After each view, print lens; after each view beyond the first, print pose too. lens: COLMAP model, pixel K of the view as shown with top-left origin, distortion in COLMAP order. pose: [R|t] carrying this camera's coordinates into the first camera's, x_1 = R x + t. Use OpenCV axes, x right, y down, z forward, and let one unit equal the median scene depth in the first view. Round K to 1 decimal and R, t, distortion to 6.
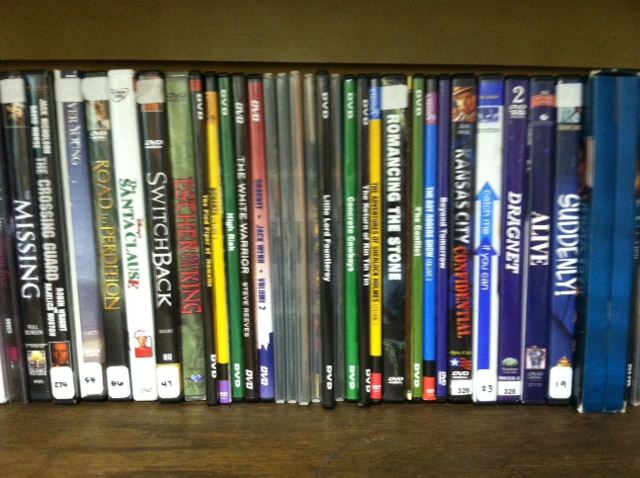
lens RADIAL K [[646.8, 0, 319.7], [0, 646.8, 235.3], [0, 0, 1]] dist [-0.016525, 0.000000]
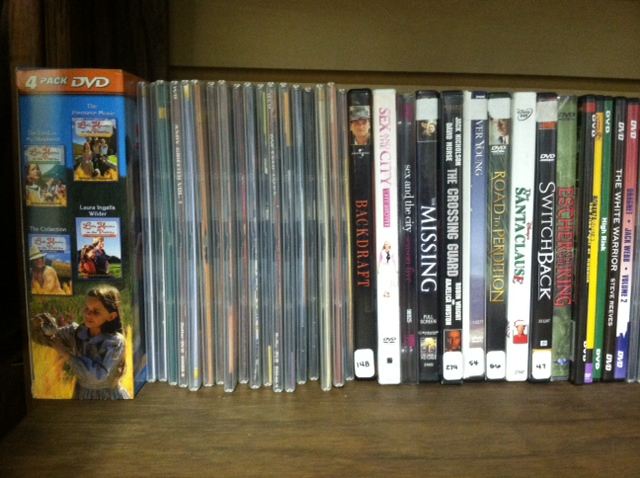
lens RADIAL K [[646.8, 0, 320.2], [0, 646.8, 243.2], [0, 0, 1]] dist [-0.016525, 0.000000]
pose [[0.999842, 0.004461, 0.017204, -0.646646], [-0.005007, 0.999480, 0.031841, -0.023273], [-0.017053, -0.031922, 0.999345, -0.132141]]
